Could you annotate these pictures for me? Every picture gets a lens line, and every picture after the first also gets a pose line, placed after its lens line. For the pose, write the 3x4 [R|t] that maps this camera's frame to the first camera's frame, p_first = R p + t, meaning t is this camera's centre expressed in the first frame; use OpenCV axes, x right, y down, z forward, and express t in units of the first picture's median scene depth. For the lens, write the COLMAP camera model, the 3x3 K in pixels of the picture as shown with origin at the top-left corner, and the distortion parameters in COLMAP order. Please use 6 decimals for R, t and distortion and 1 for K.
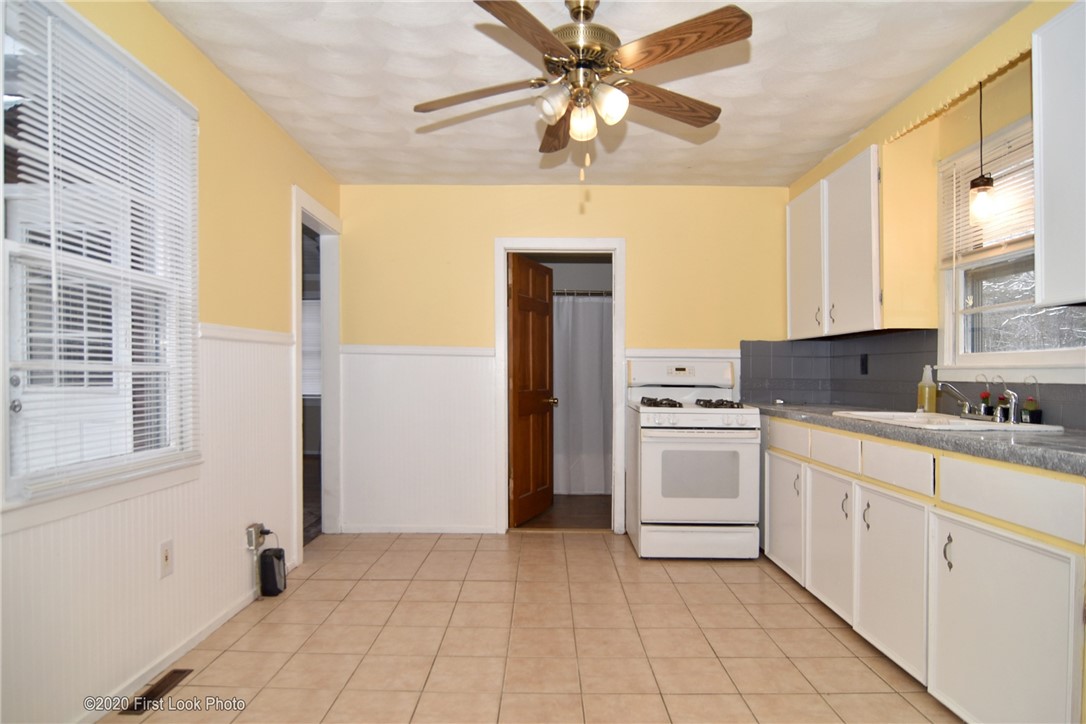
lens RADIAL K [[654.6, 0, 543.0], [0, 654.6, 382.5], [0, 0, 1]] dist [-0.003183, -0.000761]
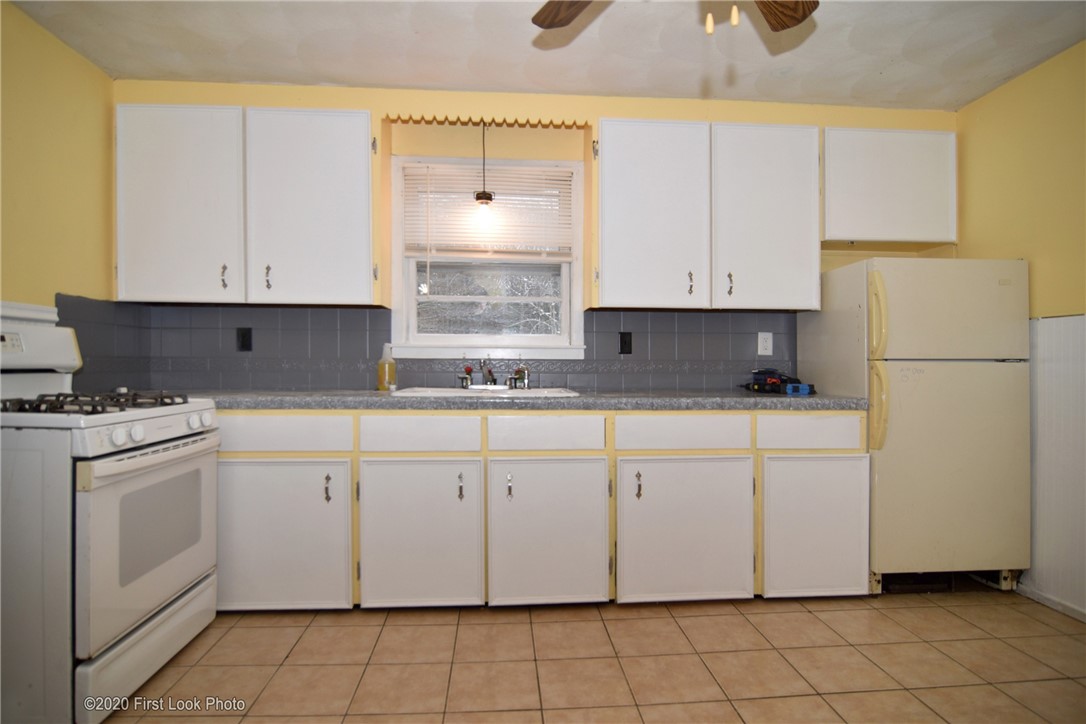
lens RADIAL K [[512.9, 0, 601.2], [0, 512.9, 353.5], [0, 0, 1]] dist [-0.002248, -0.000563]
pose [[-0.064568, 0.002293, 0.997911, -0.318110], [0.008588, 0.999962, -0.001742, -0.006555], [-0.997876, 0.008458, -0.064585, 0.865163]]
